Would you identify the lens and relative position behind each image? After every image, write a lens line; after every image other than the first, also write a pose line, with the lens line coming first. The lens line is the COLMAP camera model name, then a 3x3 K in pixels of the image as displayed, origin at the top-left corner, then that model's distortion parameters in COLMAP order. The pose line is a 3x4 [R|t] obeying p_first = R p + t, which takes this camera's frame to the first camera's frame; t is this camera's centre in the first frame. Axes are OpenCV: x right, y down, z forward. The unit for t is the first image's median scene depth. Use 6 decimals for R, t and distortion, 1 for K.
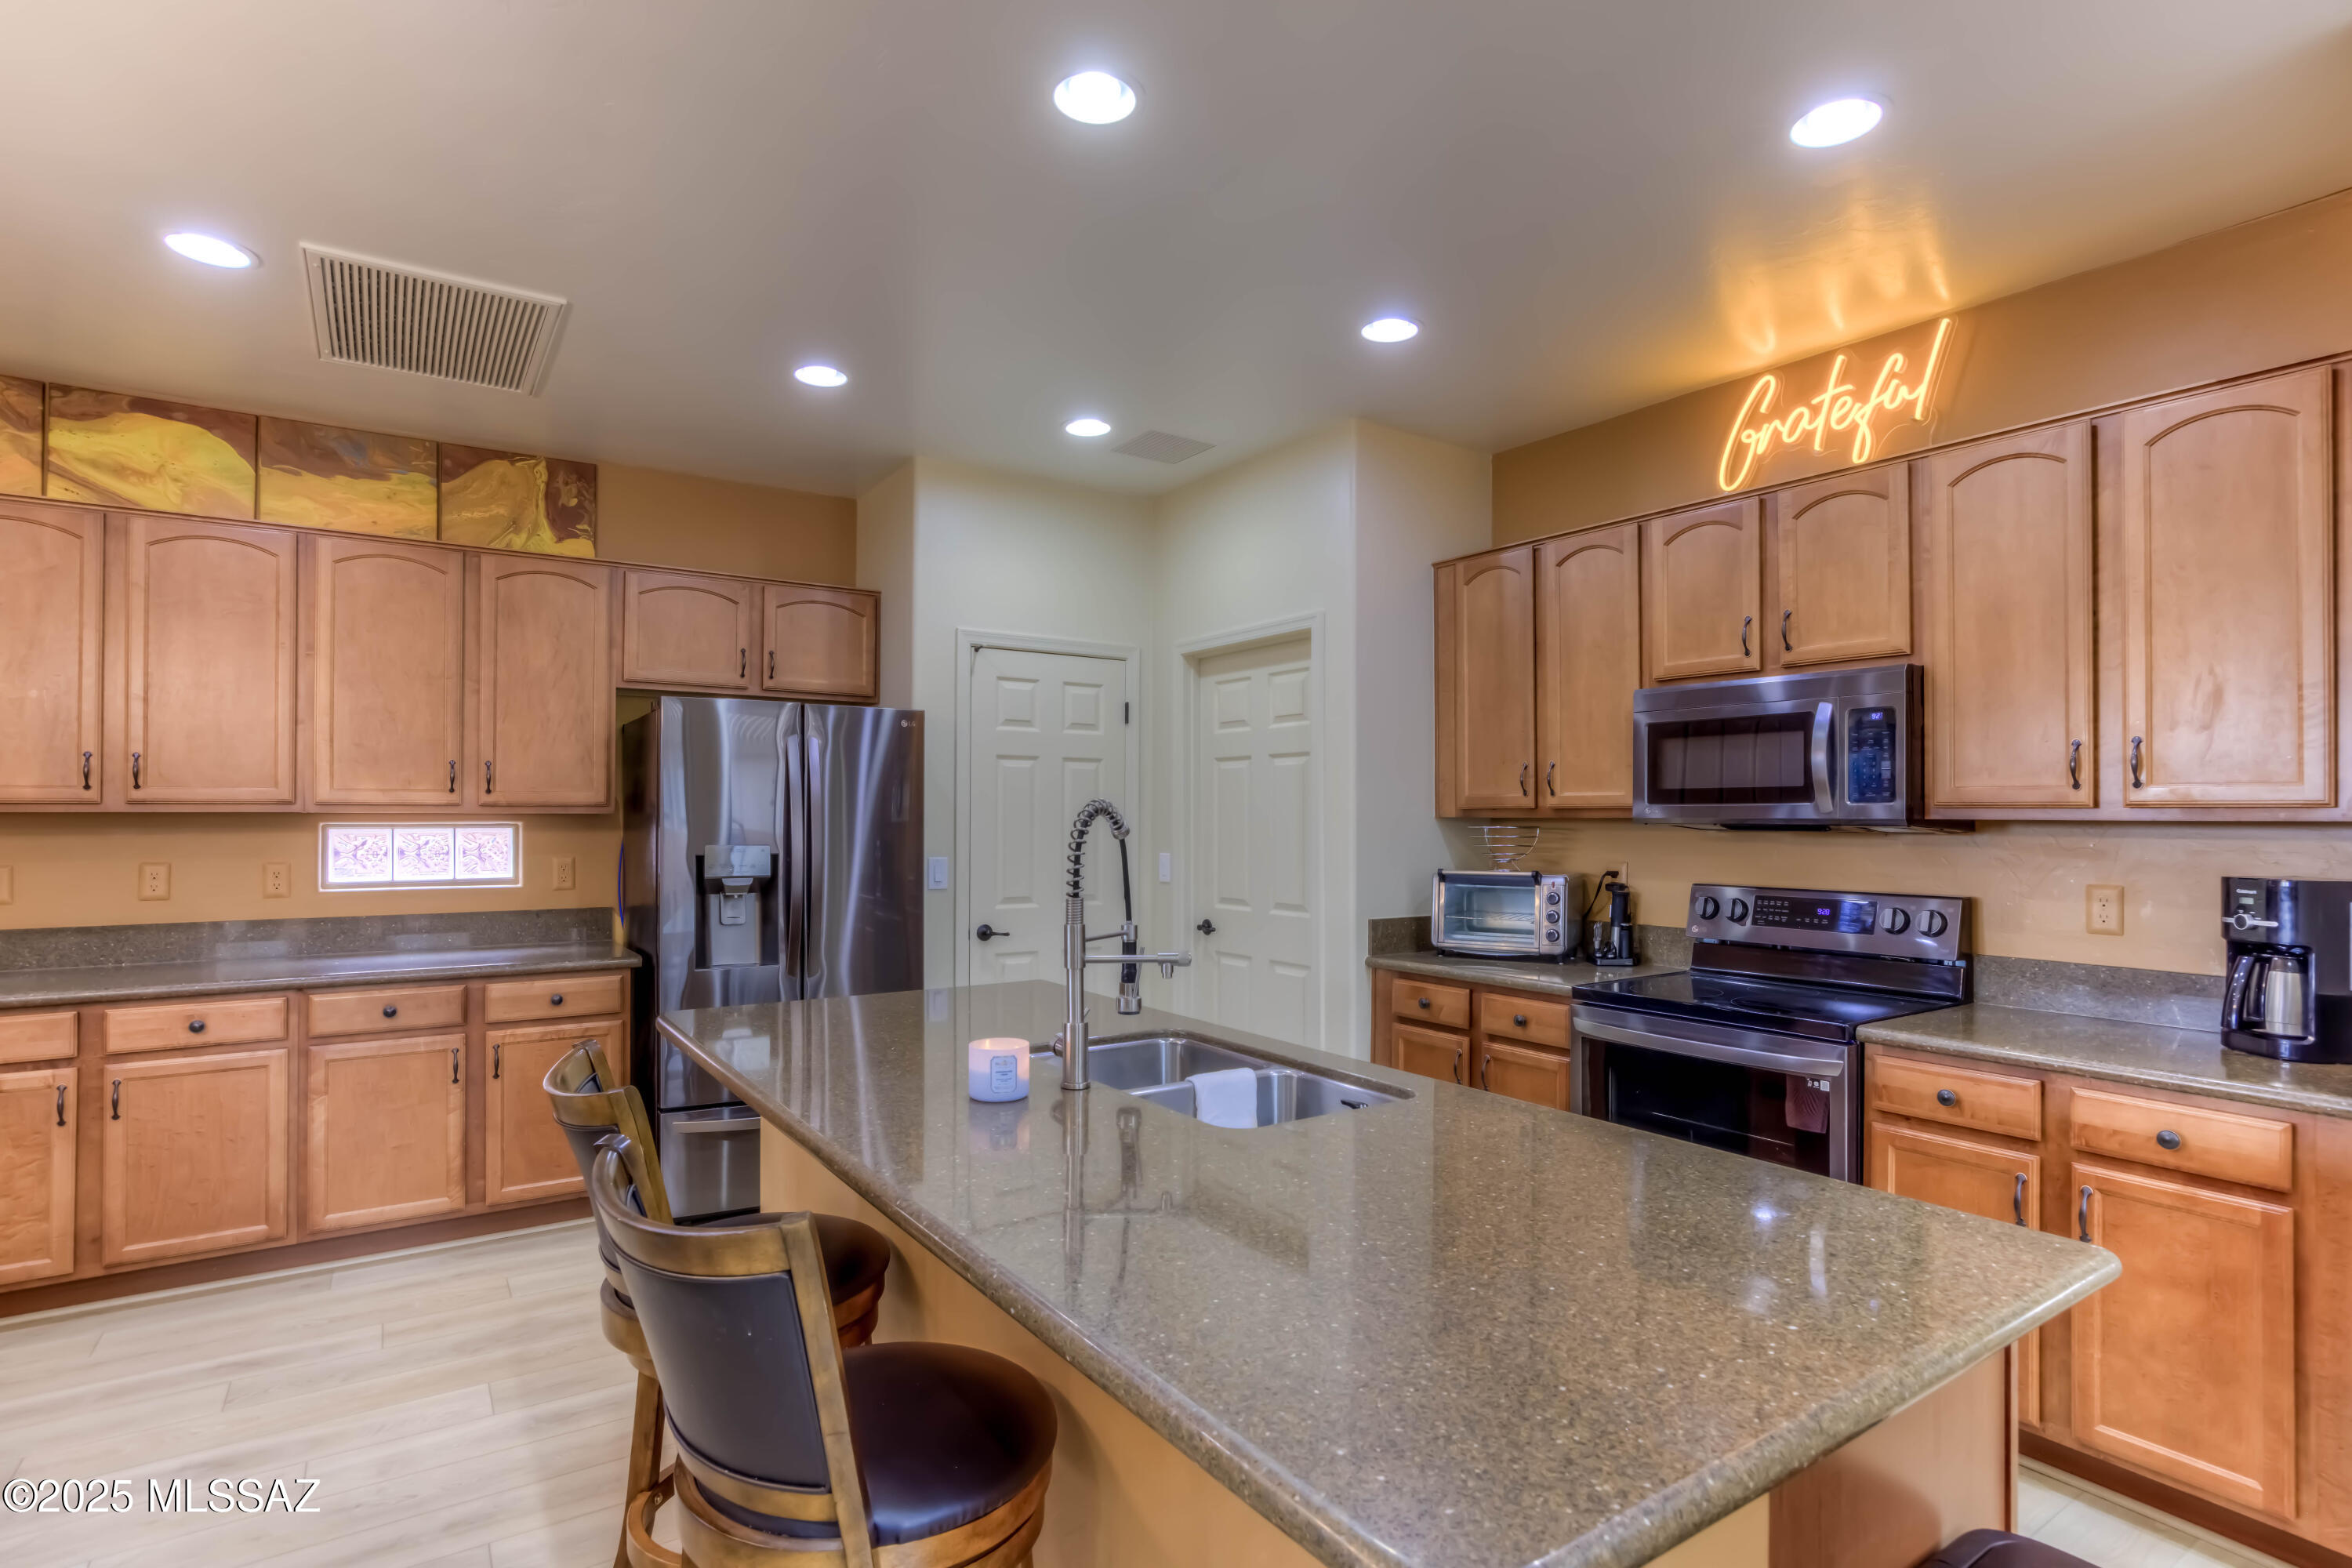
lens RADIAL K [[1175.3, 0, 1172.6], [0, 1175.3, 799.2], [0, 0, 1]] dist [-0.022260, 0.011037]
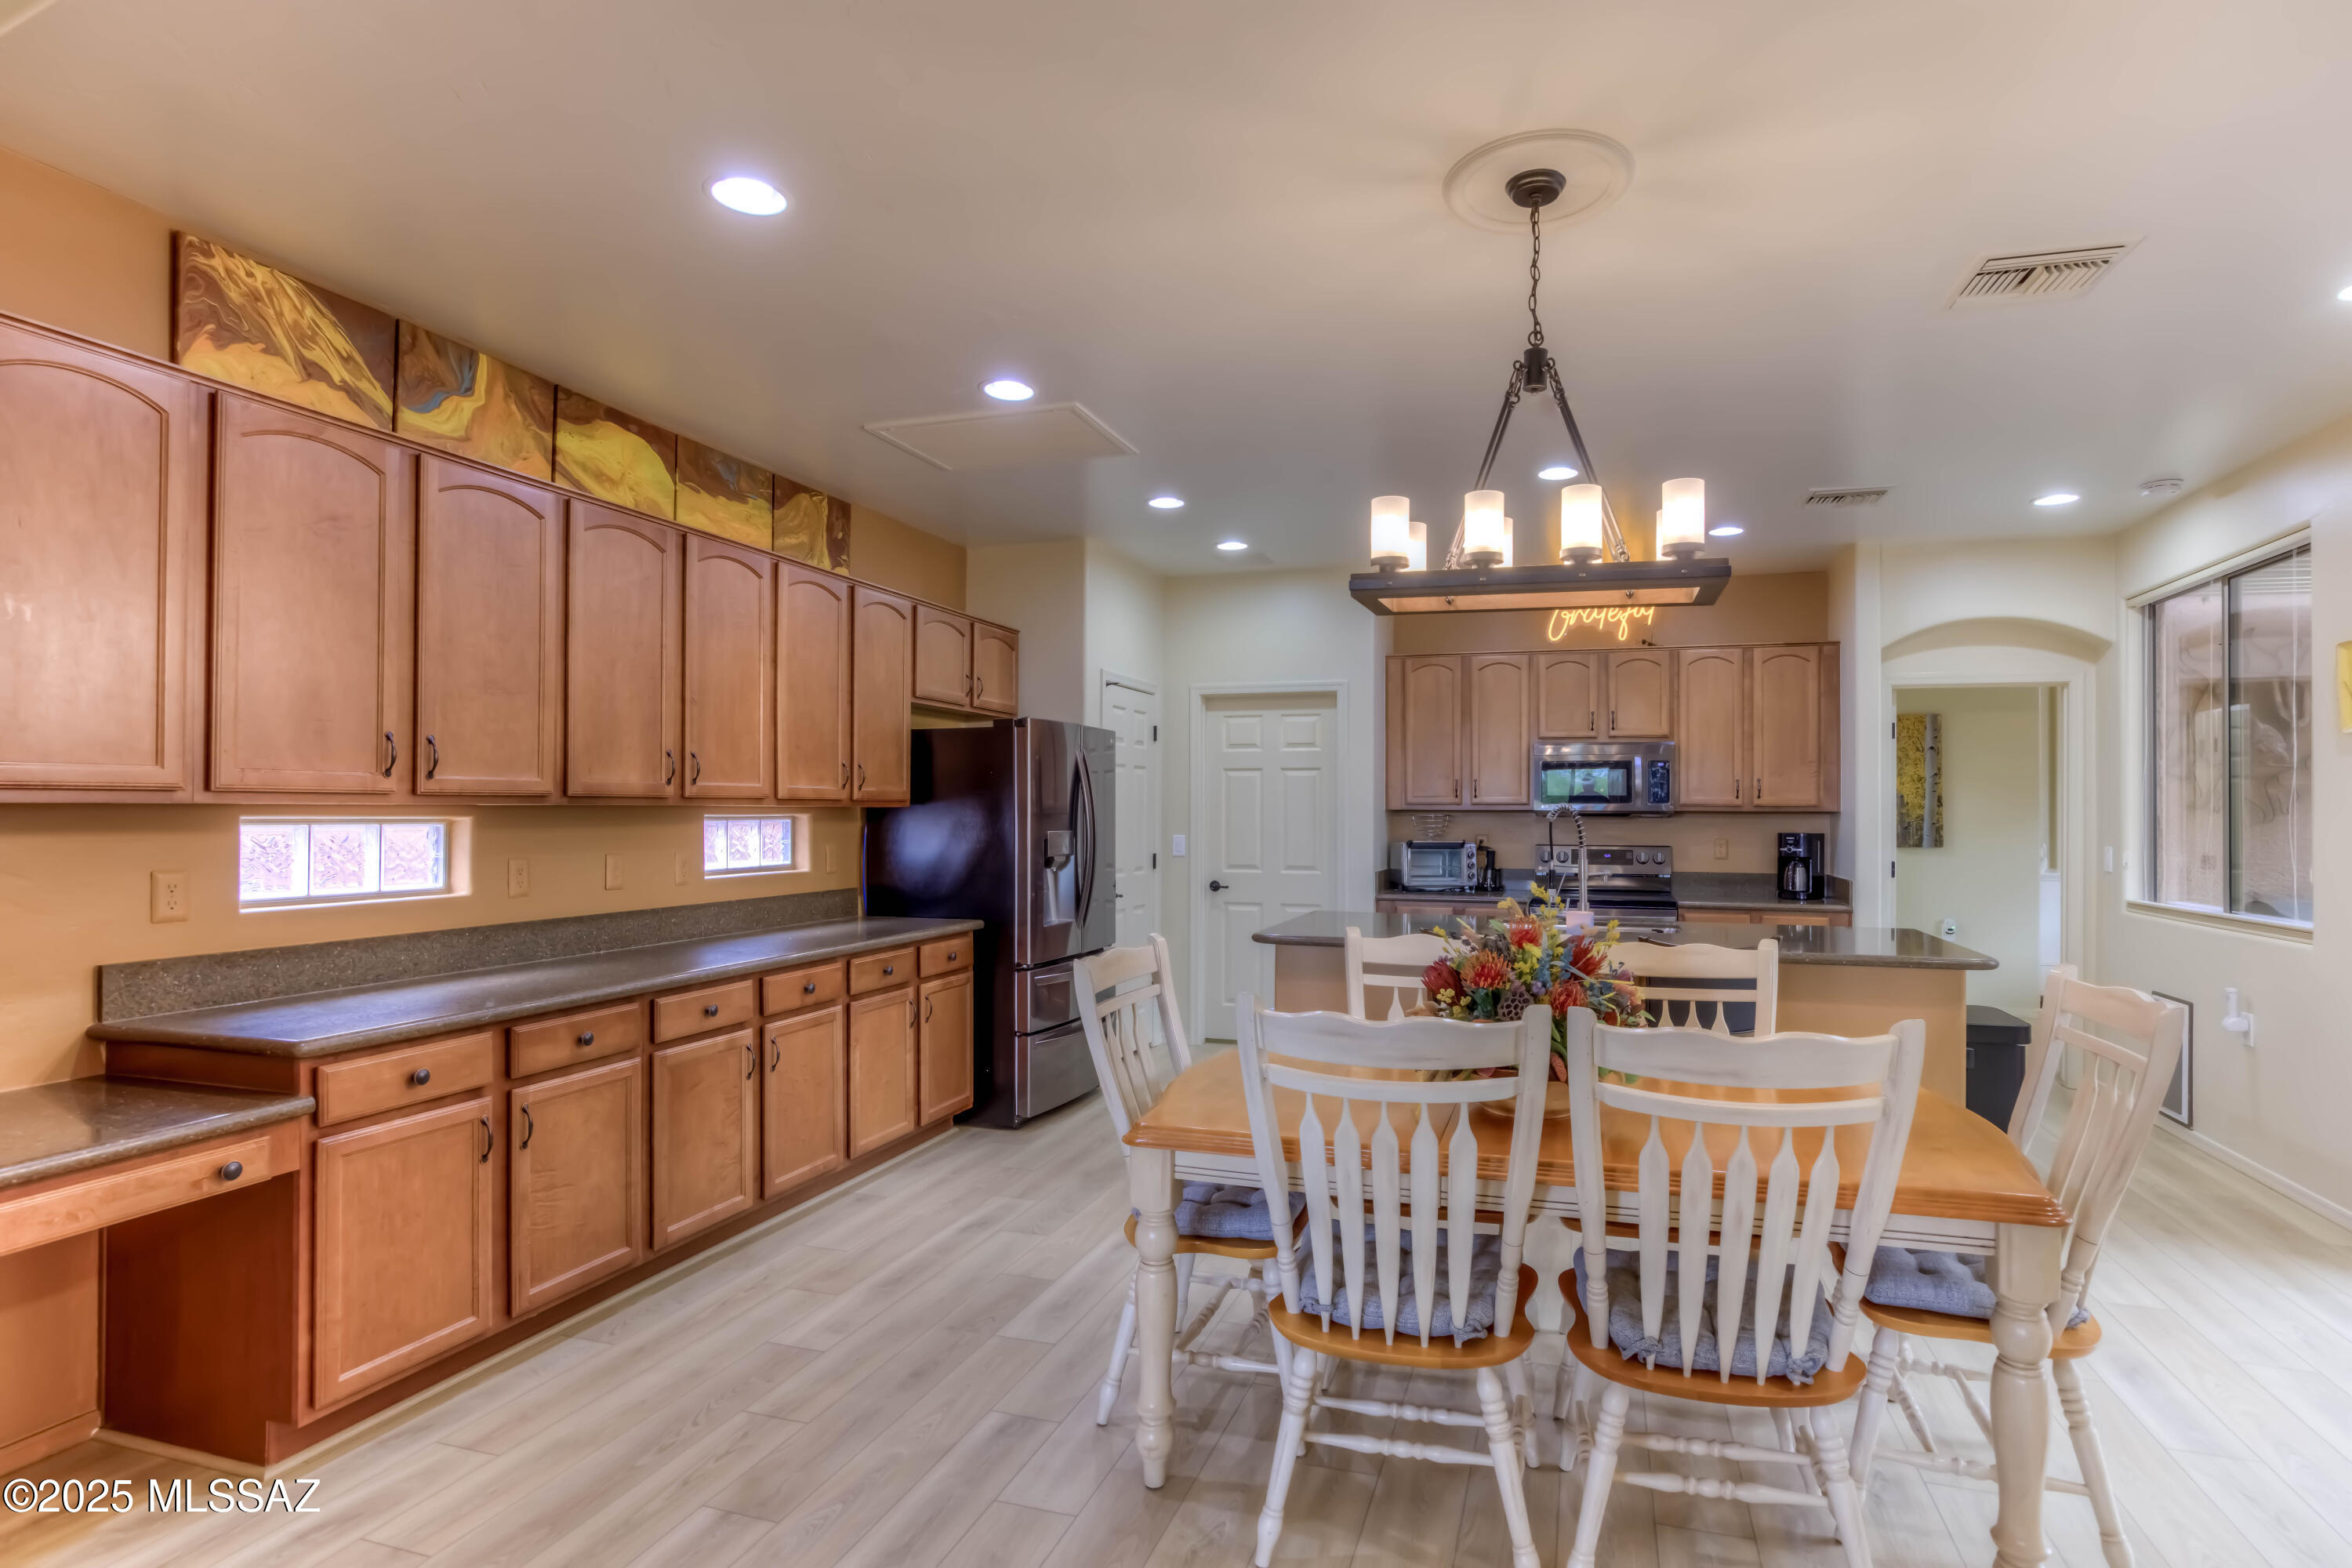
lens RADIAL K [[1175.3, 0, 1250.9], [0, 1175.3, 796.5], [0, 0, 1]] dist [-0.022260, 0.011037]
pose [[0.771056, 0.006824, 0.636730, -1.075719], [-0.010226, 0.999946, 0.001667, -0.004344], [-0.636685, -0.007797, 0.771085, -0.168069]]
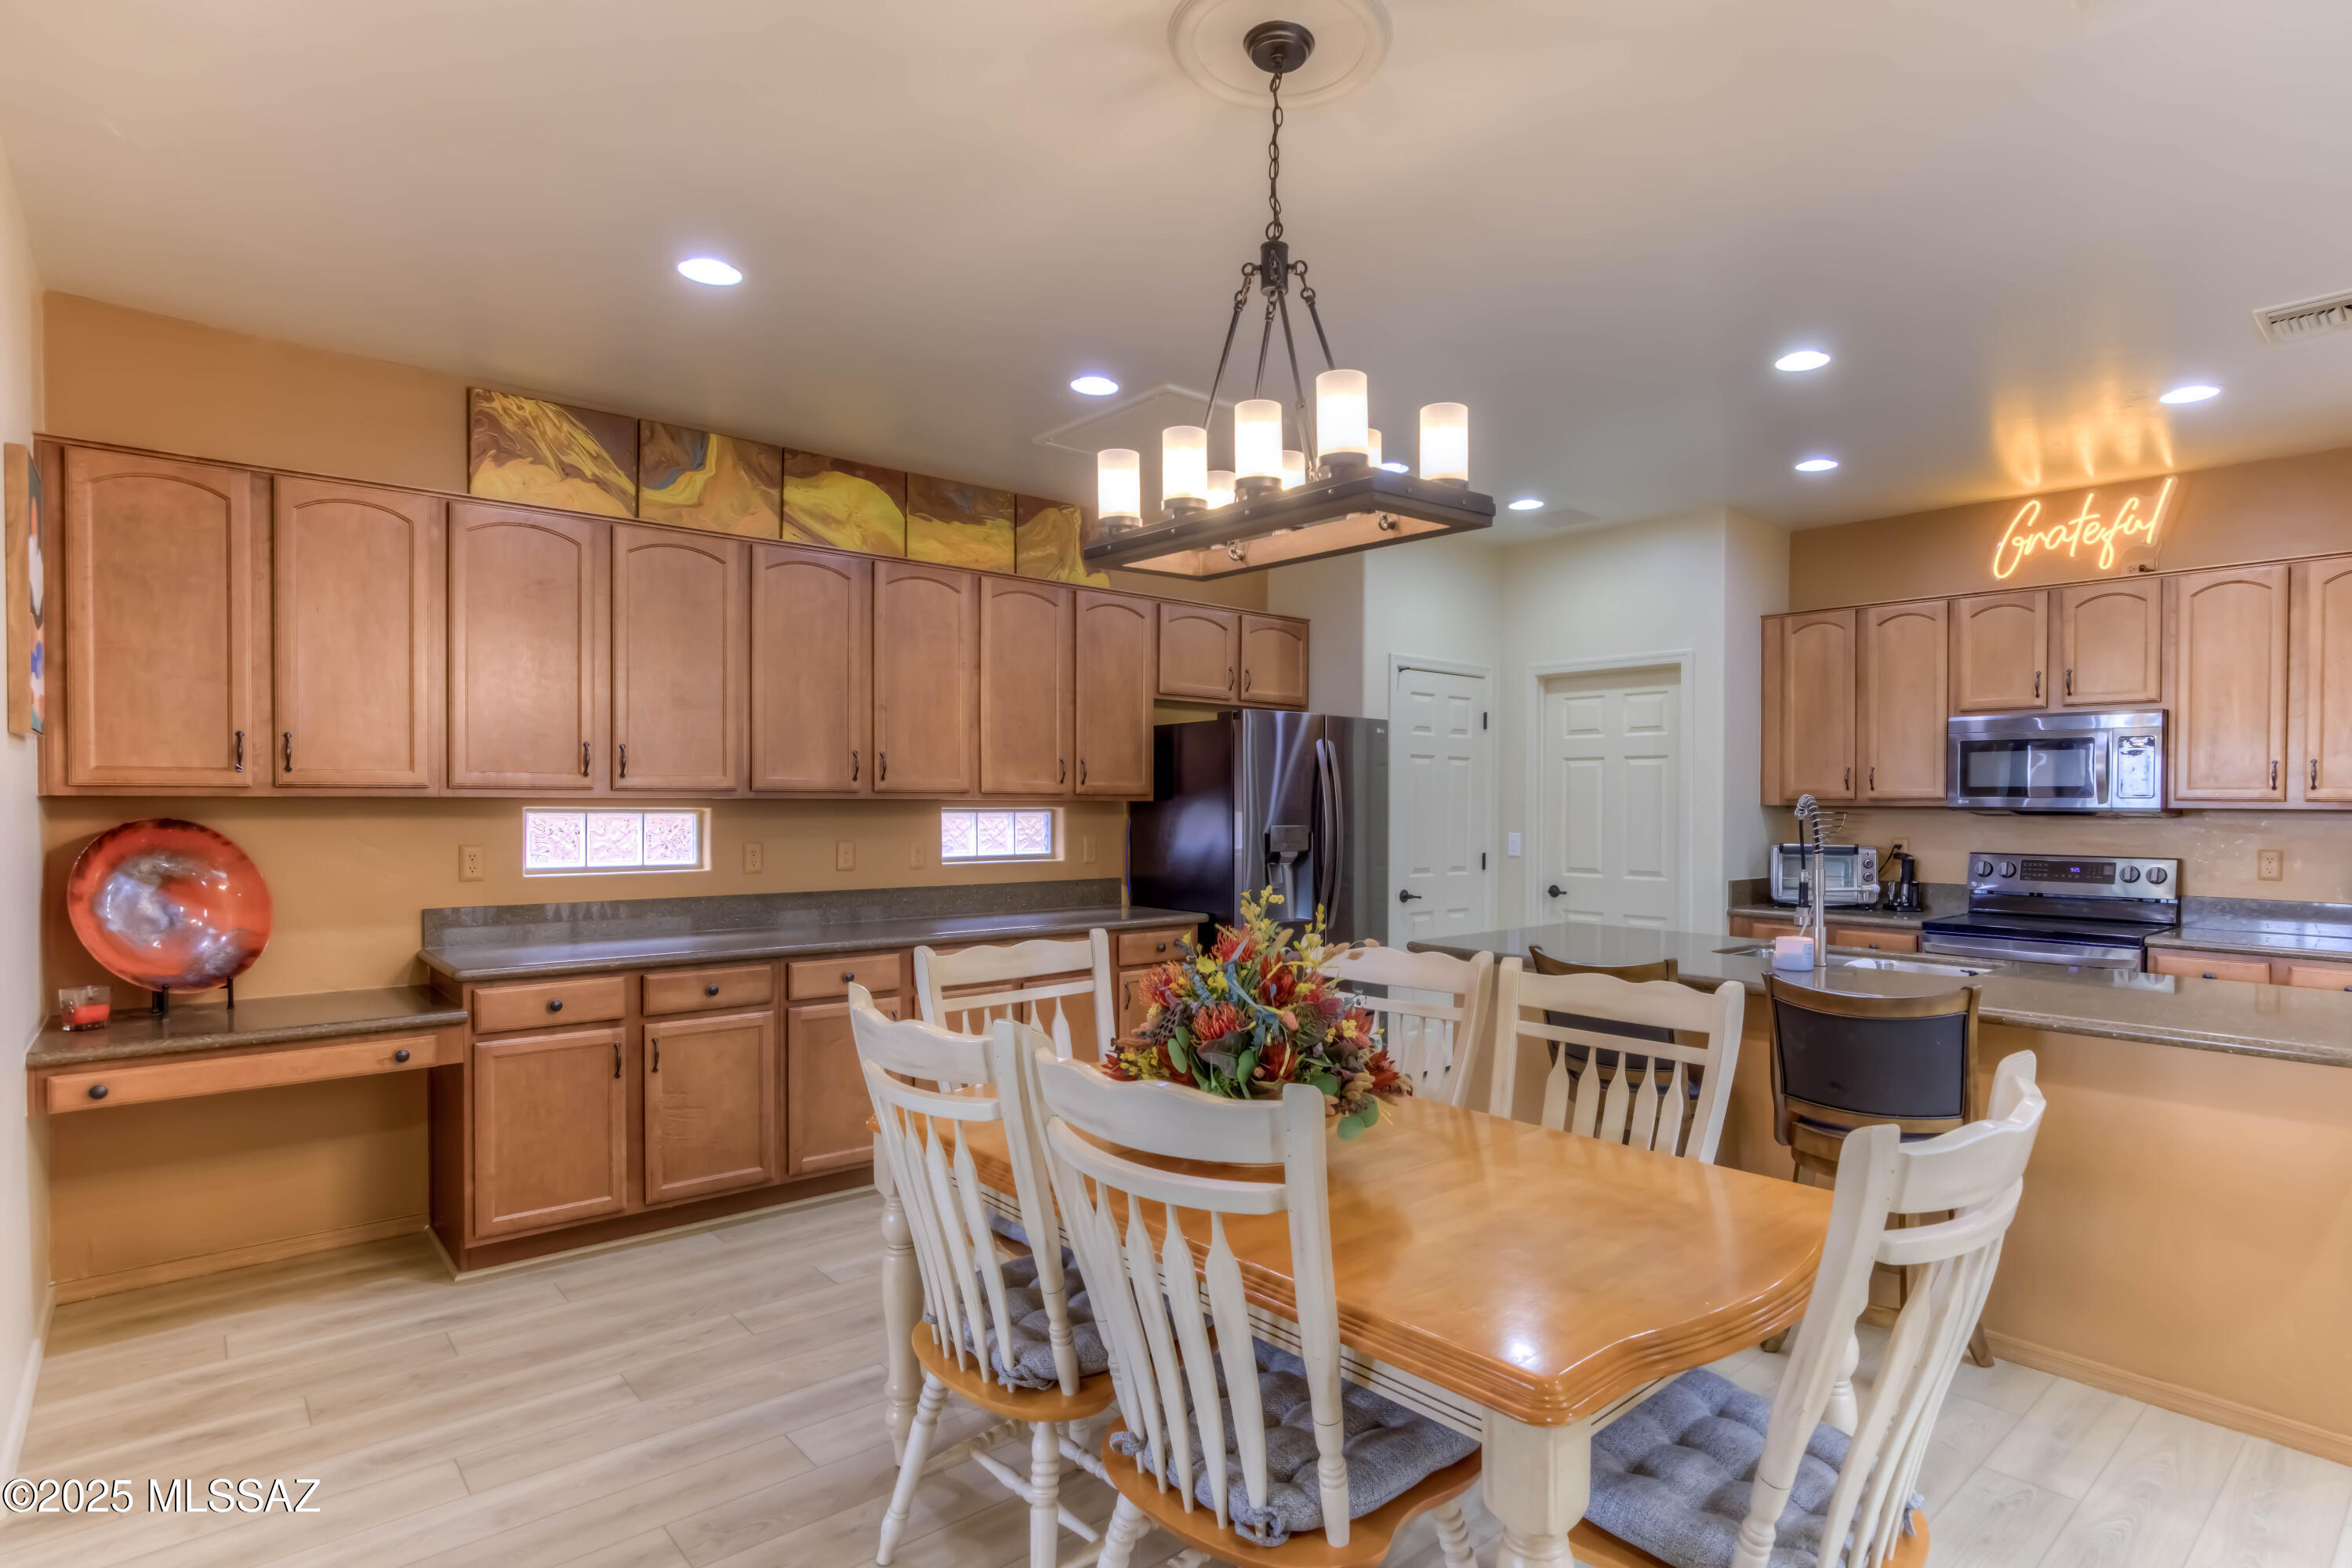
lens RADIAL K [[1240.7, 0, 1227.4], [0, 1240.7, 808.0], [0, 0, 1]] dist [-0.019200, 0.004984]
pose [[0.988824, 0.002262, 0.149068, -0.655521], [-0.005258, 0.999792, 0.019705, -0.006700], [-0.148992, -0.020269, 0.988631, -0.339879]]
